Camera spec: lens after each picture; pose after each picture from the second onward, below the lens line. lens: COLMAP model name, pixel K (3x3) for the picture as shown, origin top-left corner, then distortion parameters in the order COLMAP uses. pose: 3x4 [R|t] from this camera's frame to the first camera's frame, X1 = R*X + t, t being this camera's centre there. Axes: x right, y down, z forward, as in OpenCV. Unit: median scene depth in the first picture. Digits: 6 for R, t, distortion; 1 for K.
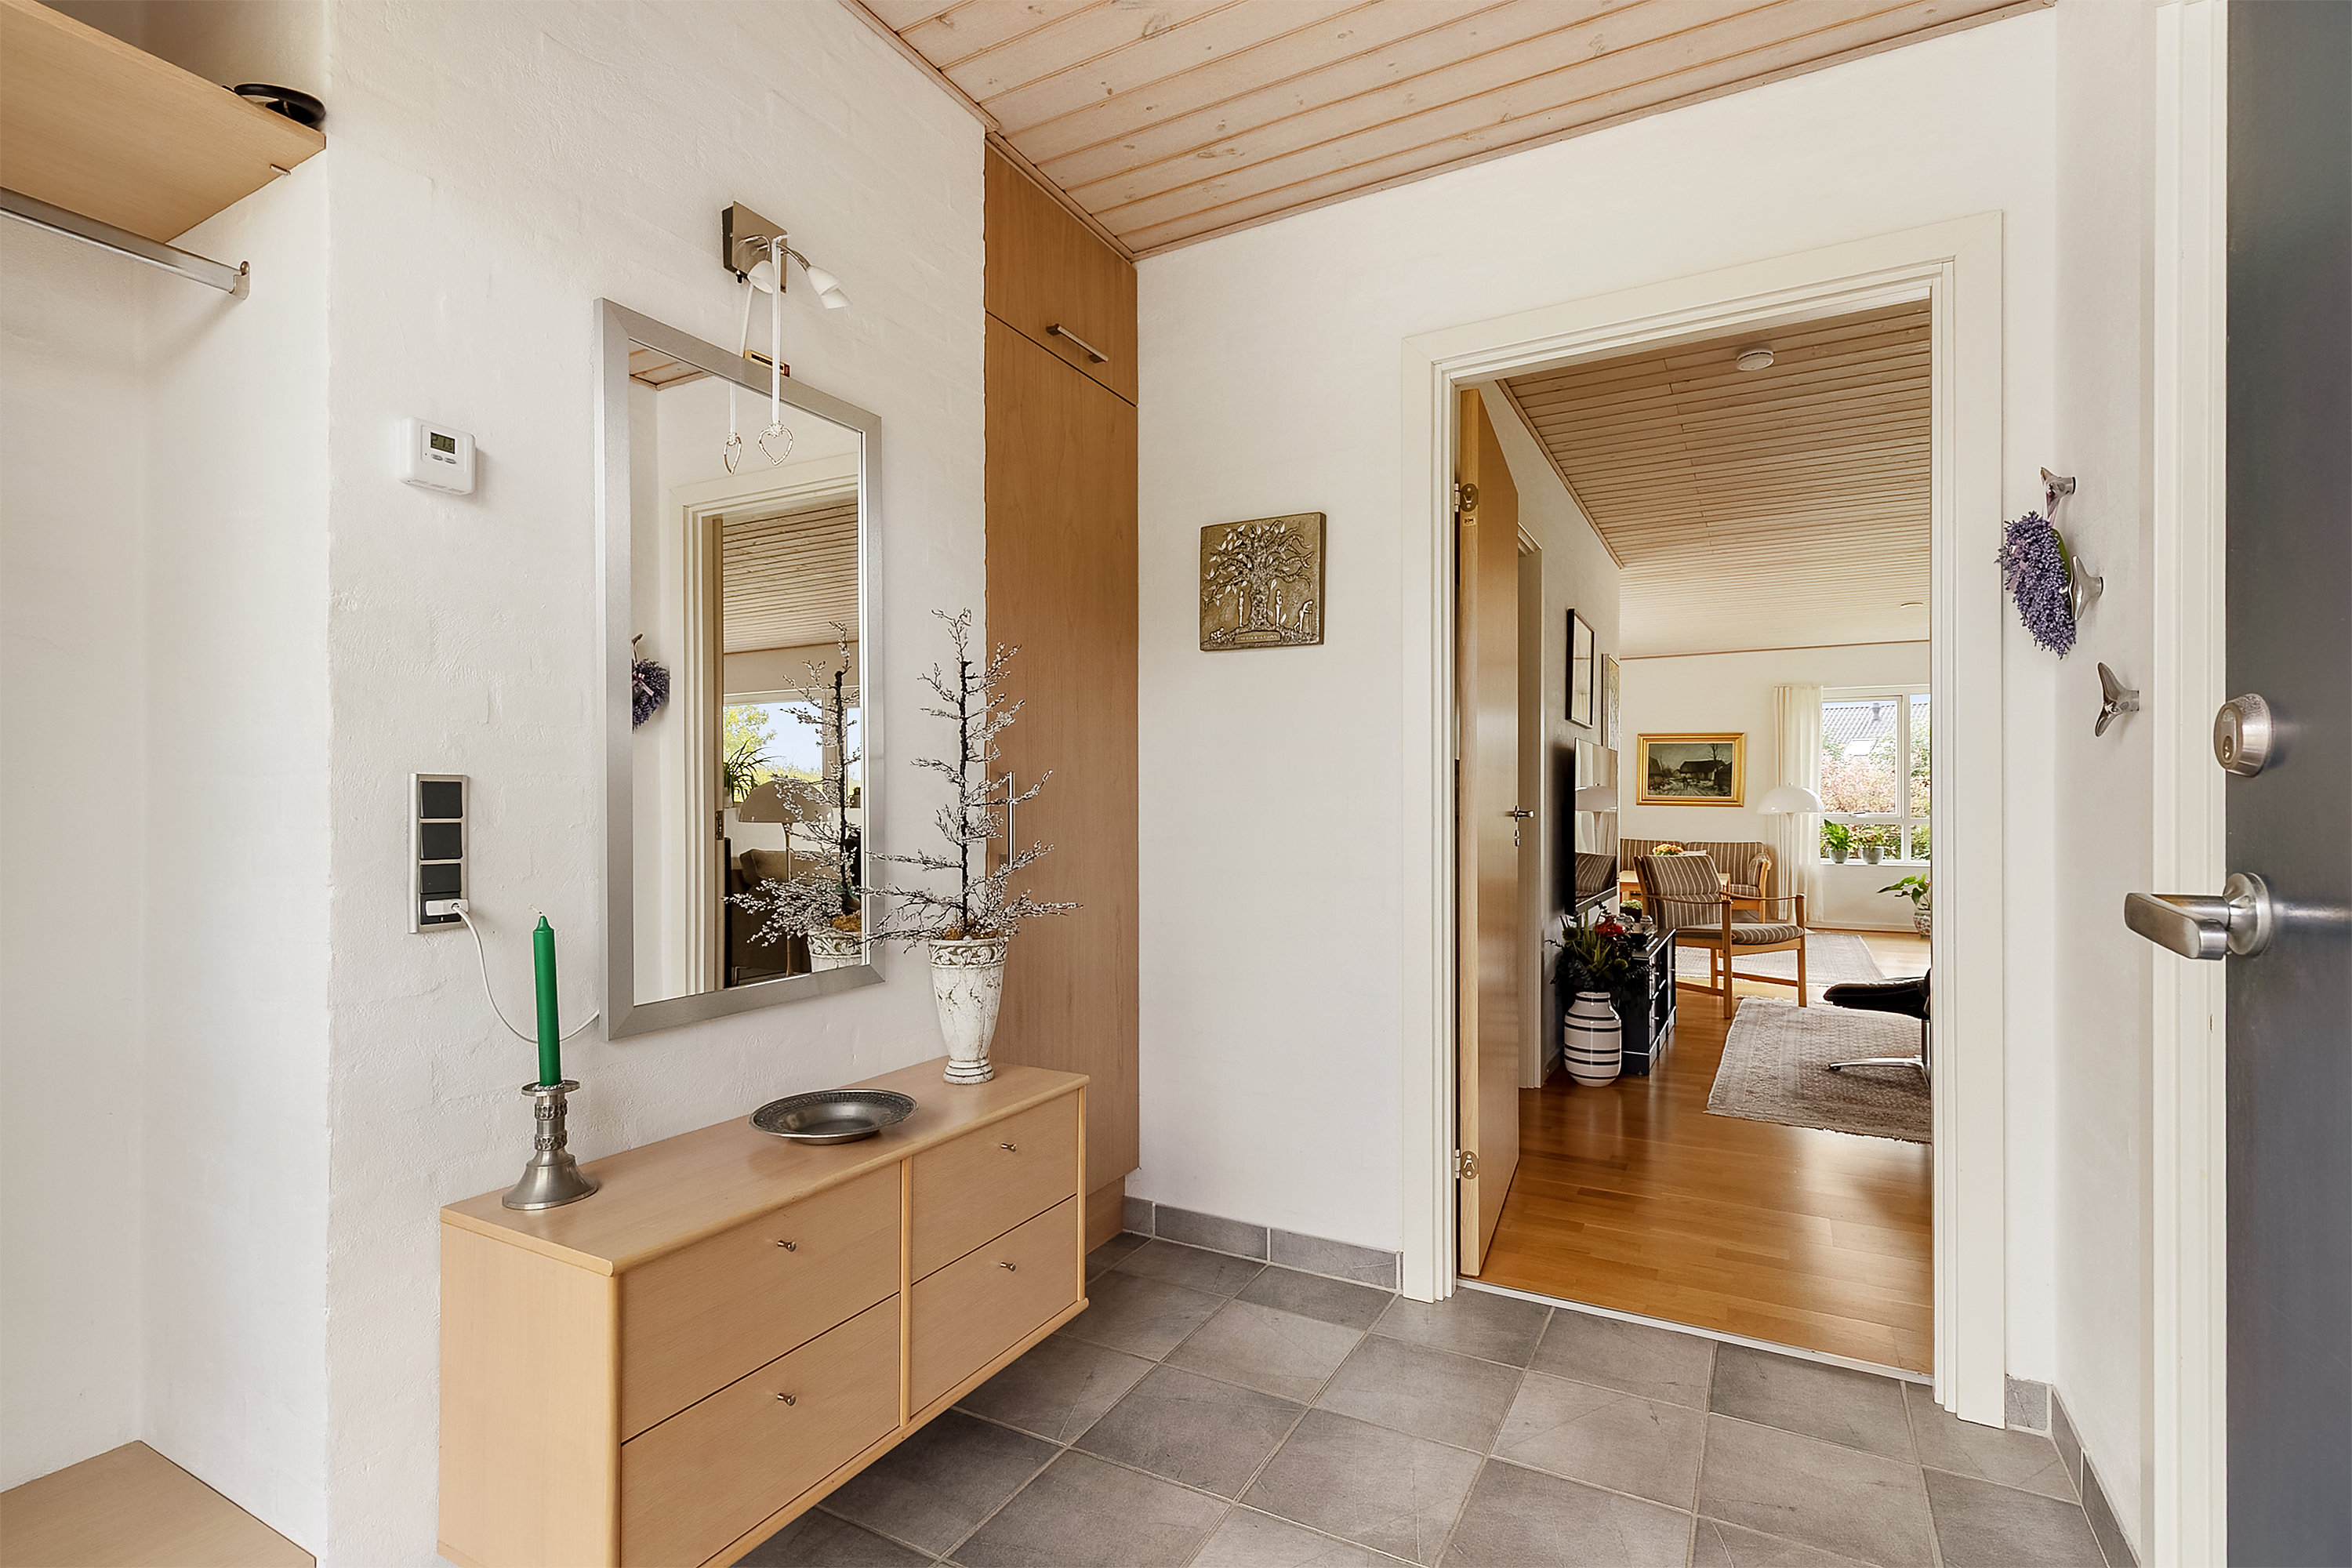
lens RADIAL K [[1068.7, 0, 1166.4], [0, 1068.7, 801.2], [0, 0, 1]] dist [0.005321, -0.000772]
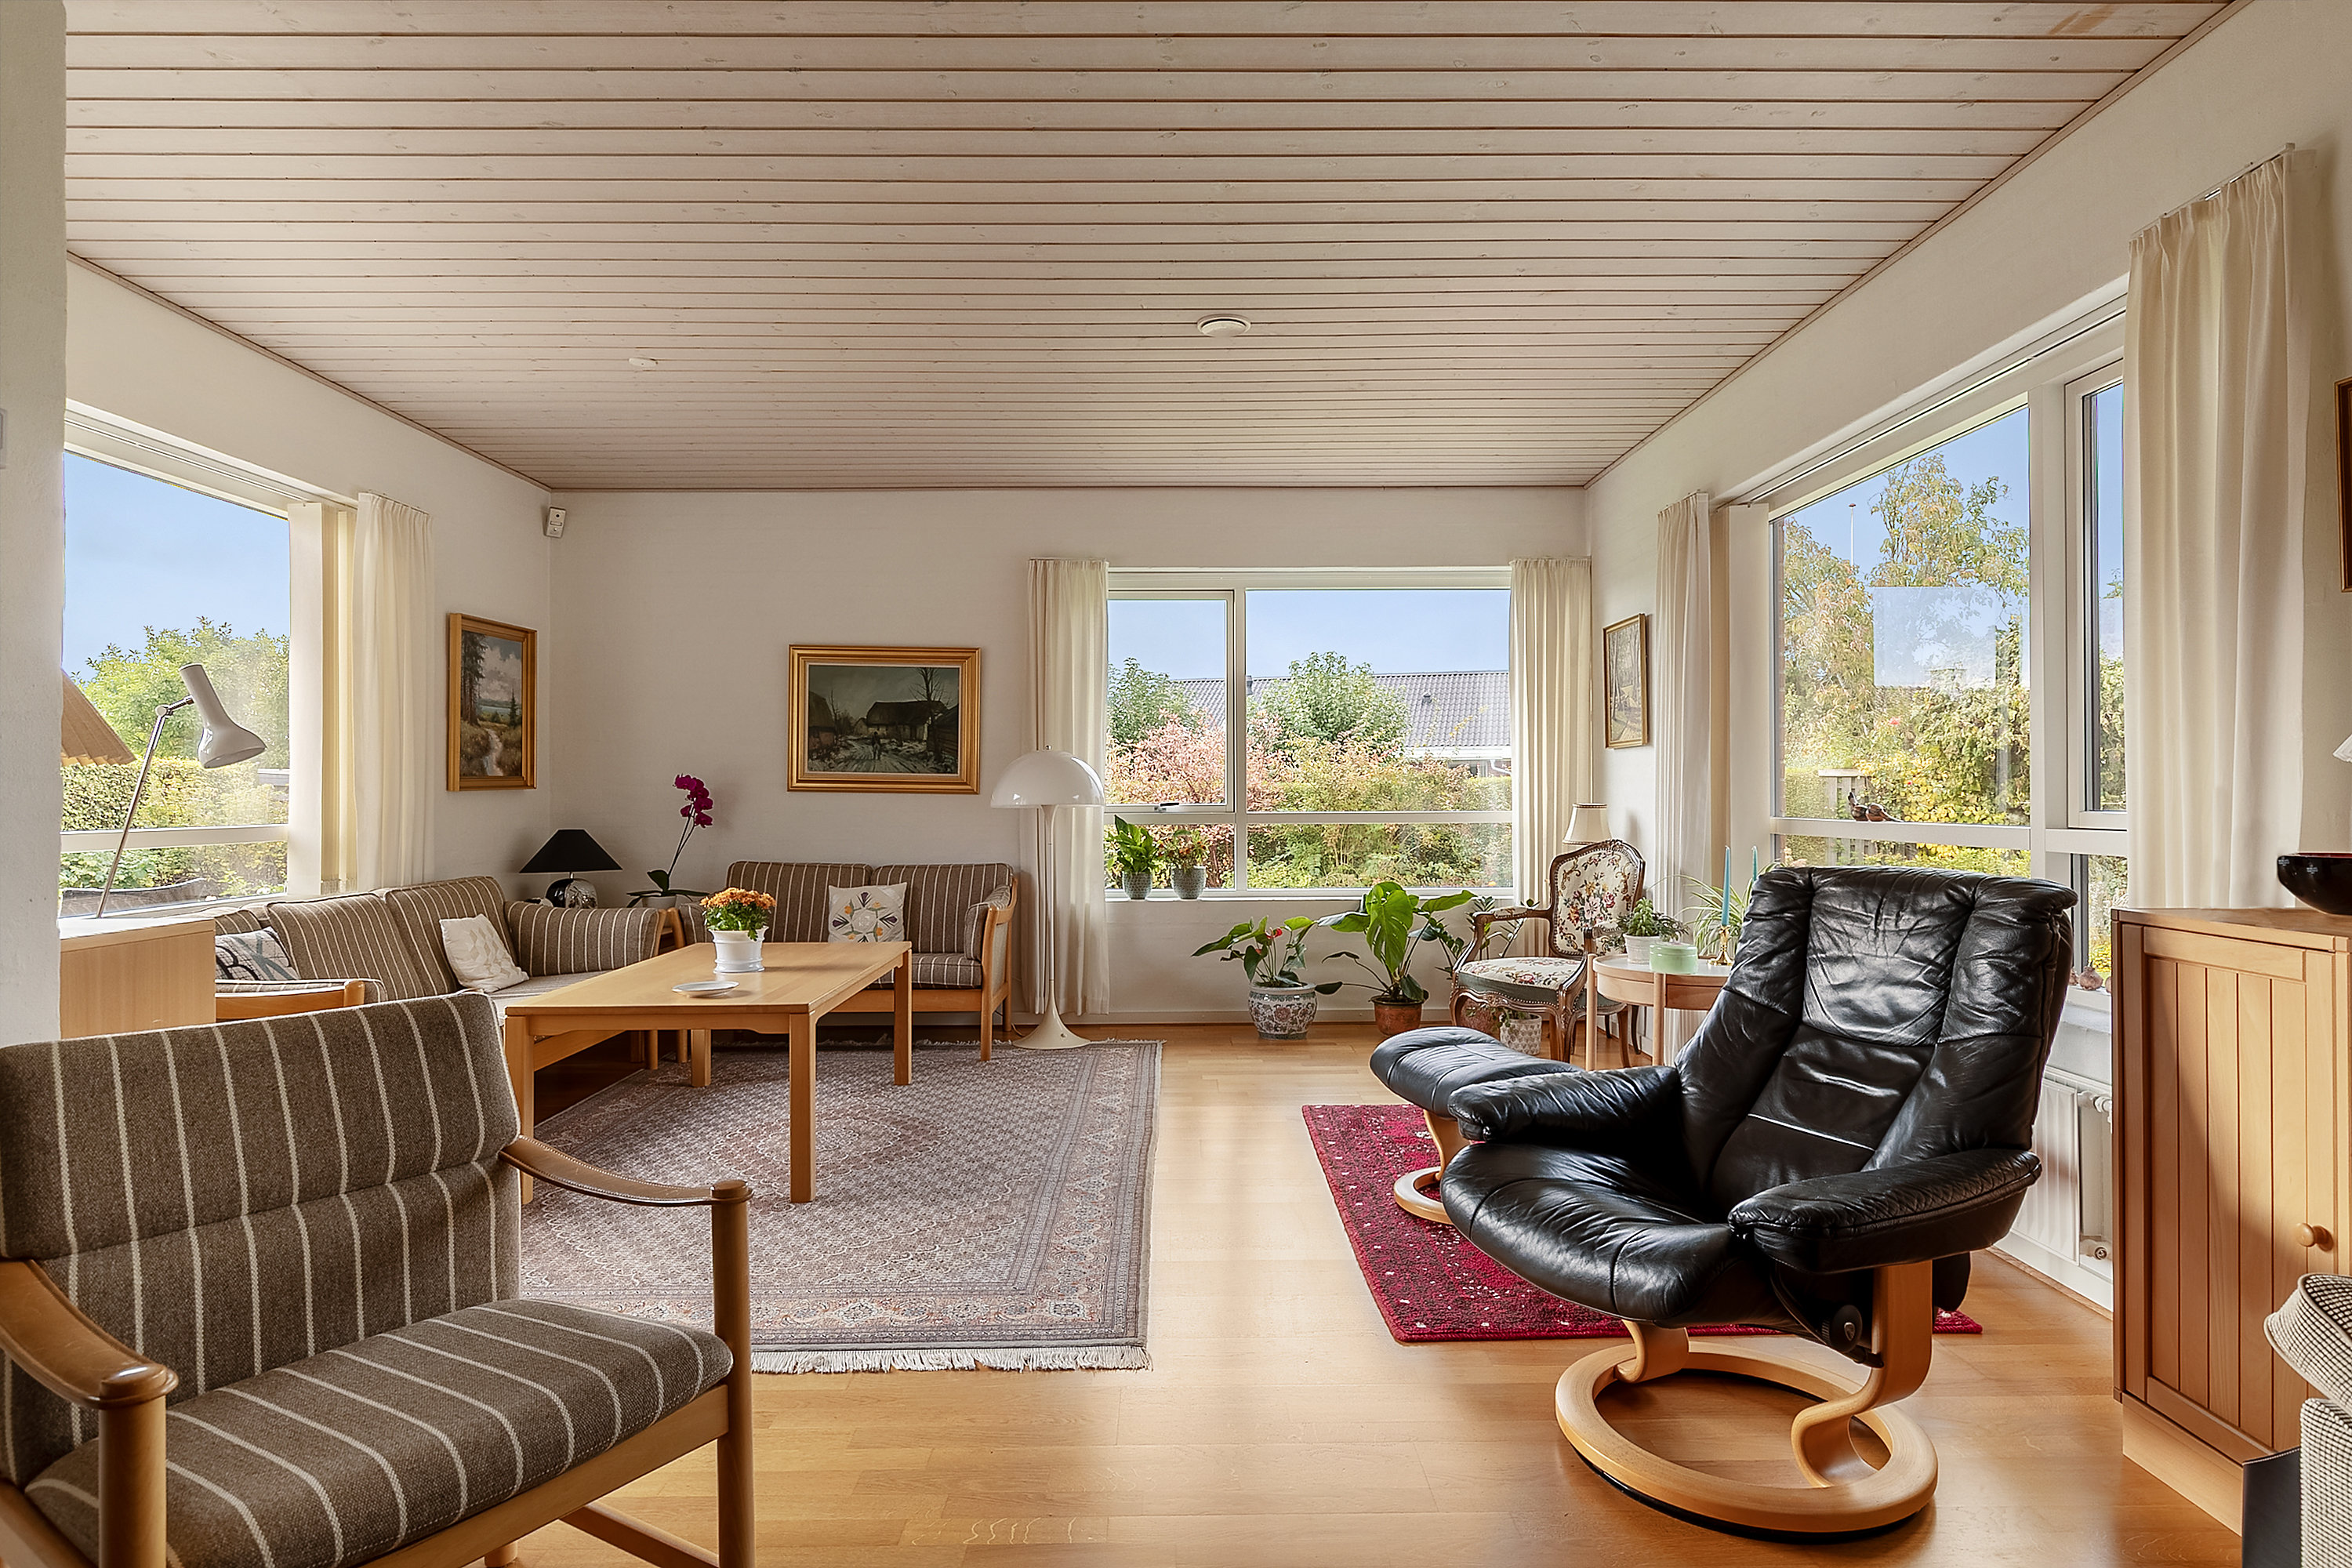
lens RADIAL K [[1271.9, 0, 1201.4], [0, 1271.9, 814.9], [0, 0, 1]] dist [-0.002012, -0.001170]
pose [[0.856748, -0.011891, 0.515599, 0.326977], [0.000656, 0.999758, 0.021967, 0.002378], [-0.515736, -0.018482, 0.856548, 0.437520]]
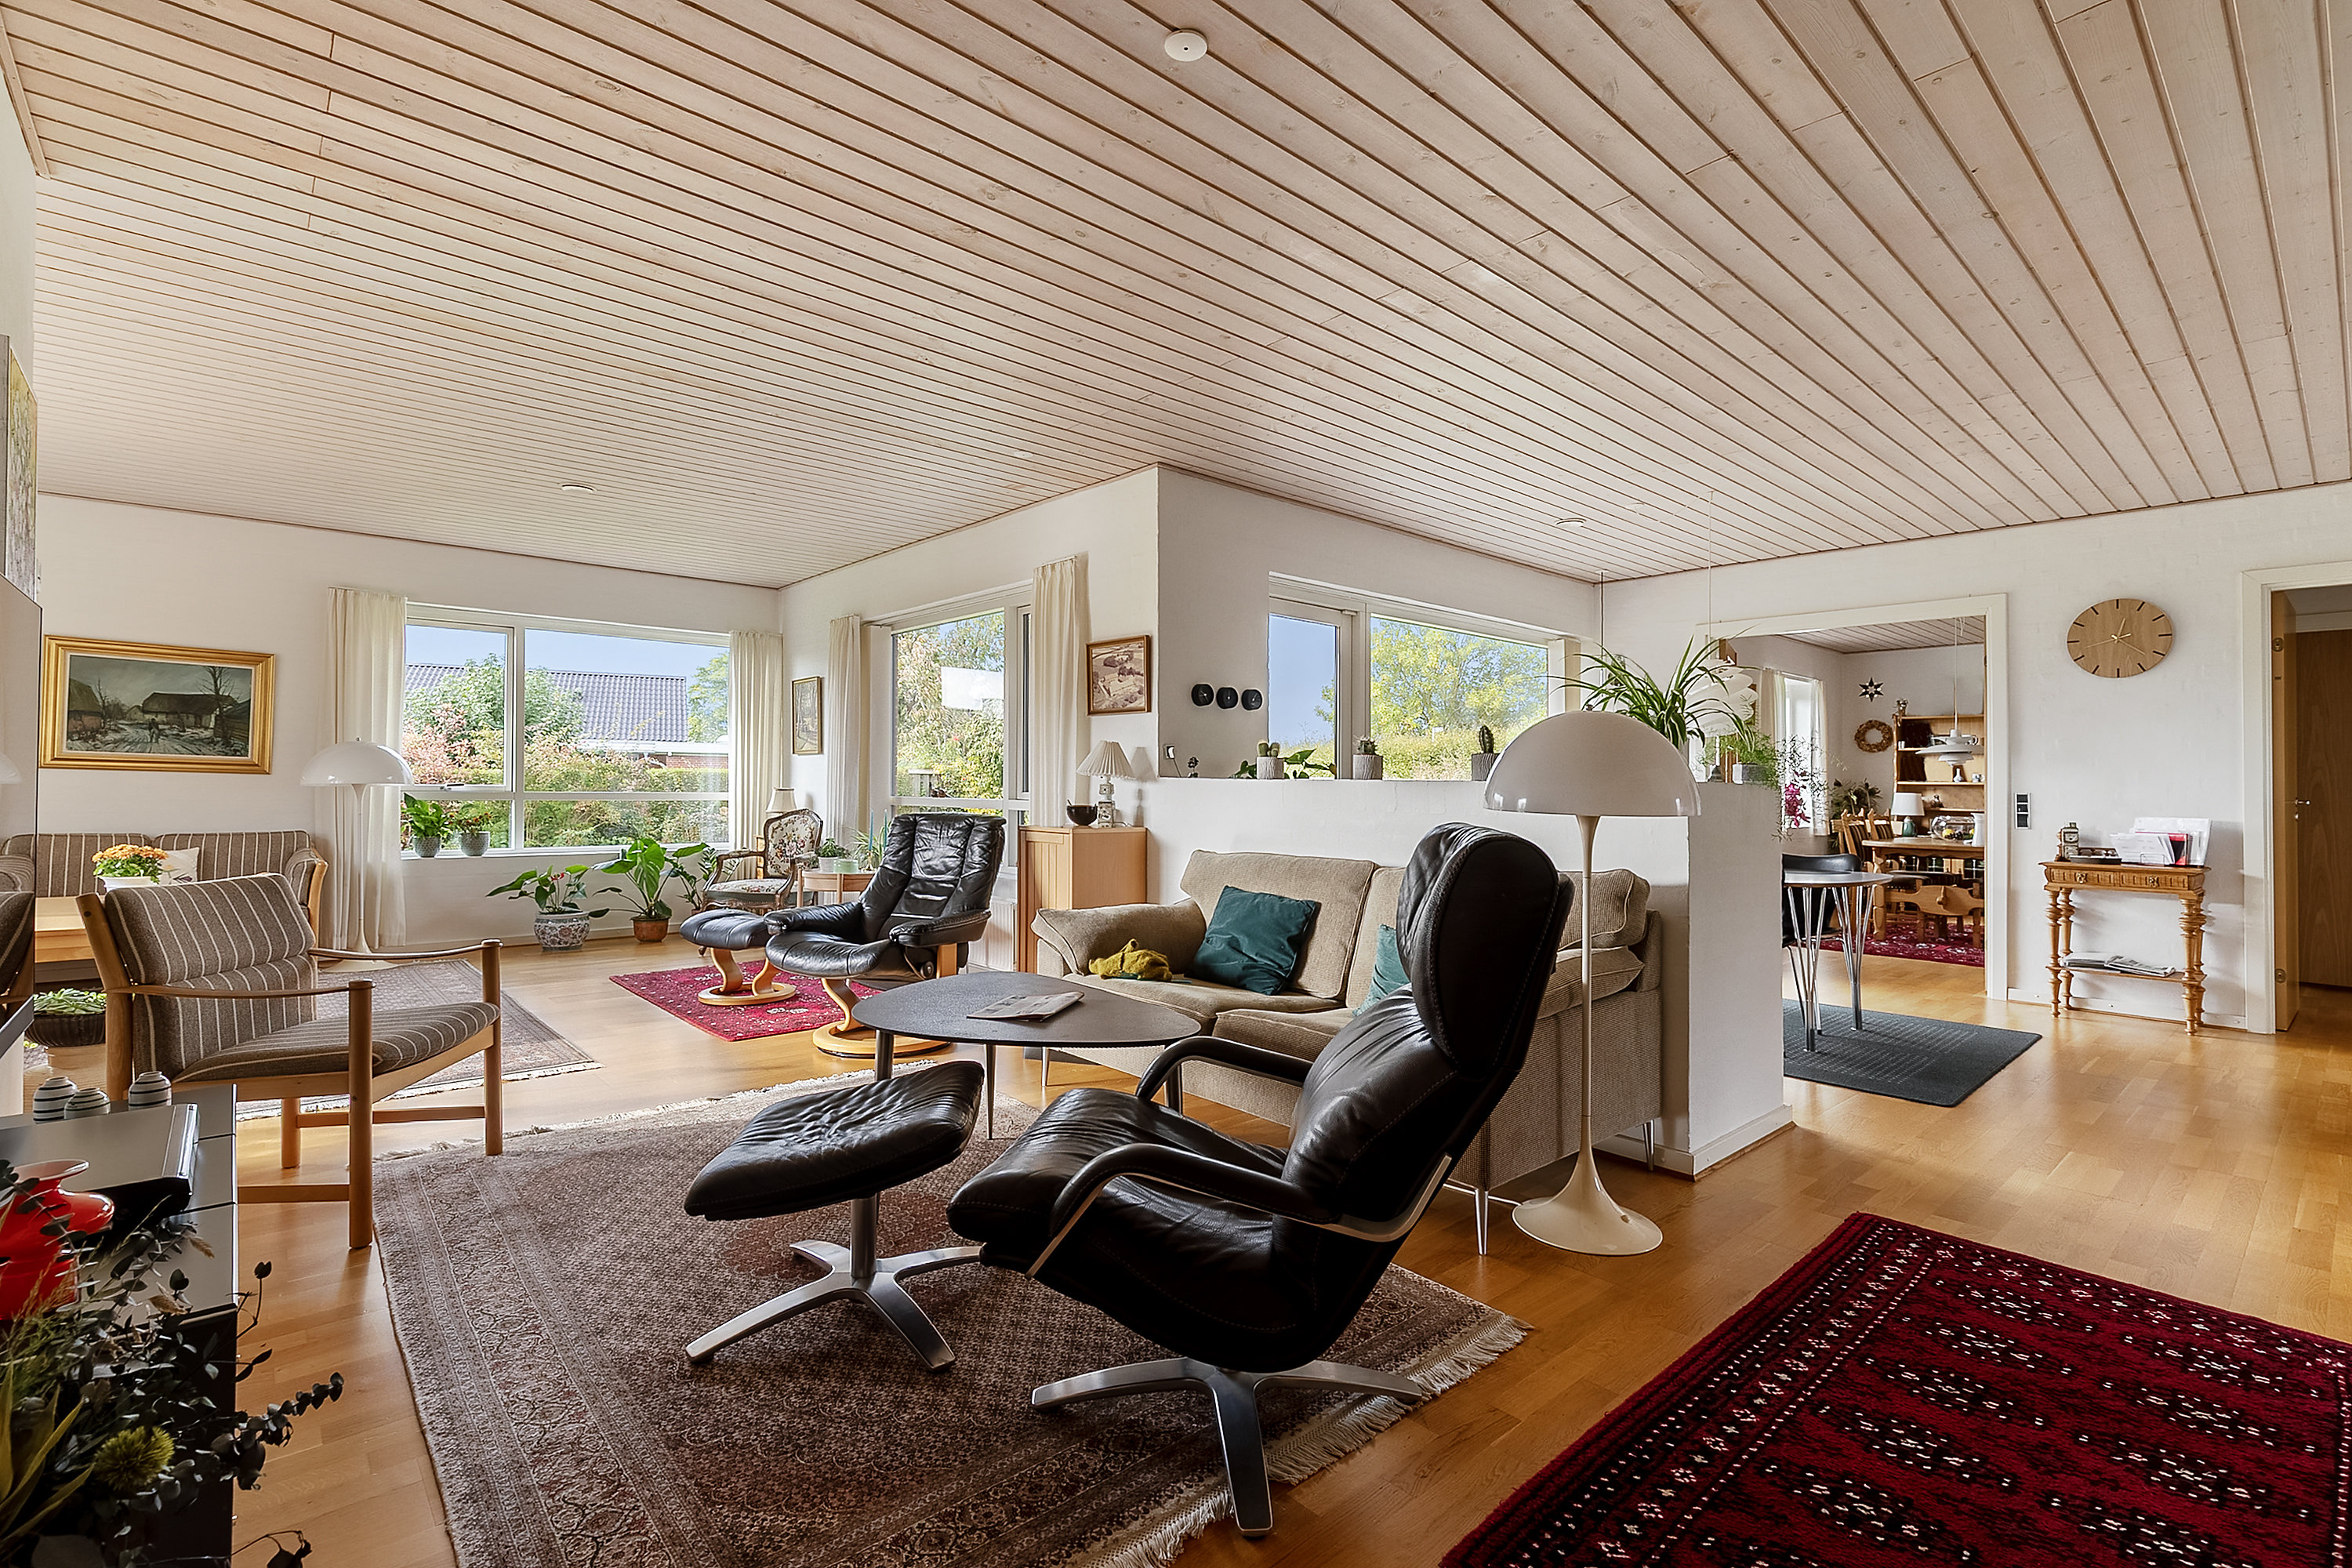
lens RADIAL K [[1068.7, 0, 1184.6], [0, 1068.7, 779.7], [0, 0, 1]] dist [0.005321, -0.000772]
pose [[0.316060, 0.010336, 0.948683, 0.120902], [-0.017012, 0.999842, -0.005226, 0.003077], [-0.948587, -0.014487, 0.316185, 0.310570]]
